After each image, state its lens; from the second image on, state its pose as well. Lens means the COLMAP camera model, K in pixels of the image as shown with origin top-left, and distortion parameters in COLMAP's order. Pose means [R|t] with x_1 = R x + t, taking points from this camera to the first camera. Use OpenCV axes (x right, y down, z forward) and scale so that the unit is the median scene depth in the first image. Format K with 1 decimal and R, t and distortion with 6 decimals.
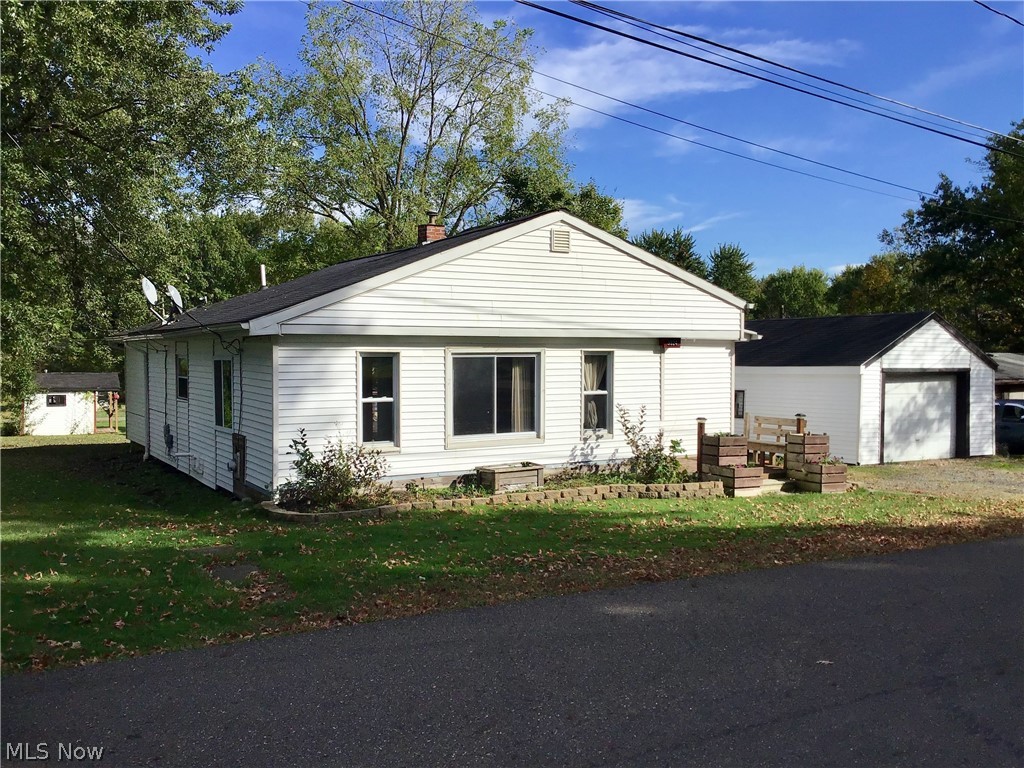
lens RADIAL K [[909.2, 0, 512.0], [0, 909.2, 384.0], [0, 0, 1]] dist [-0.002617, -0.001202]
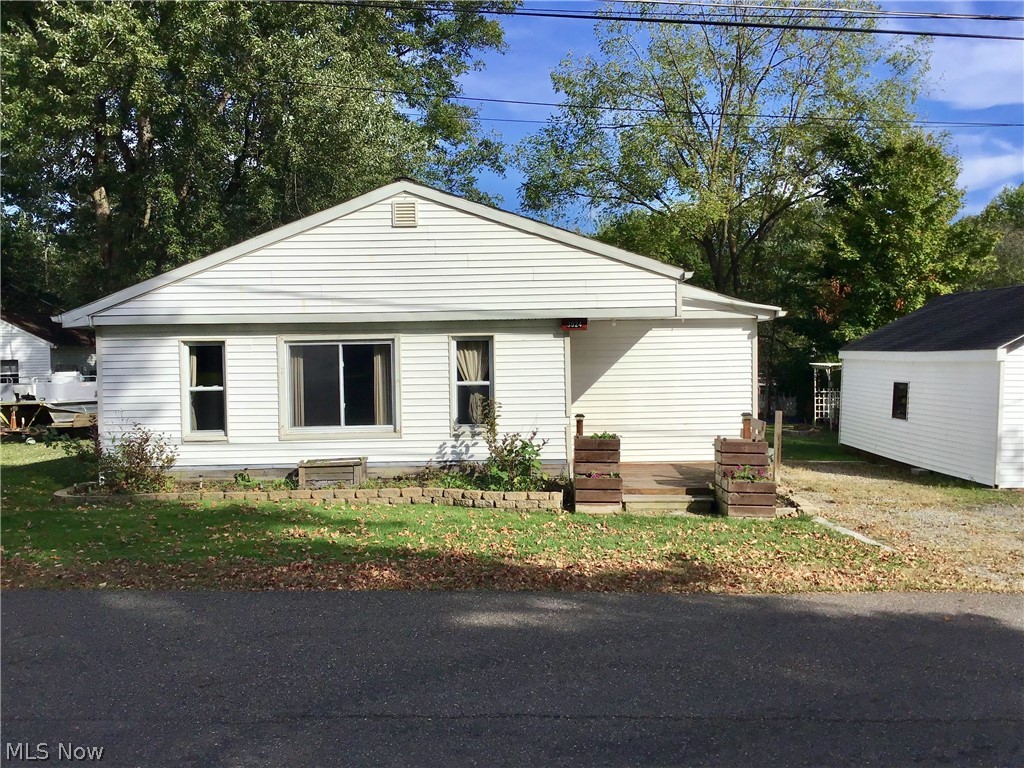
lens RADIAL K [[926.1, 0, 512.0], [0, 926.1, 384.0], [0, 0, 1]] dist [0.014138, 0.002835]
pose [[0.866526, 0.005833, -0.499098, 0.609173], [-0.001726, 0.999961, 0.008689, 0.002534], [0.499129, -0.006668, 0.866502, 0.258710]]
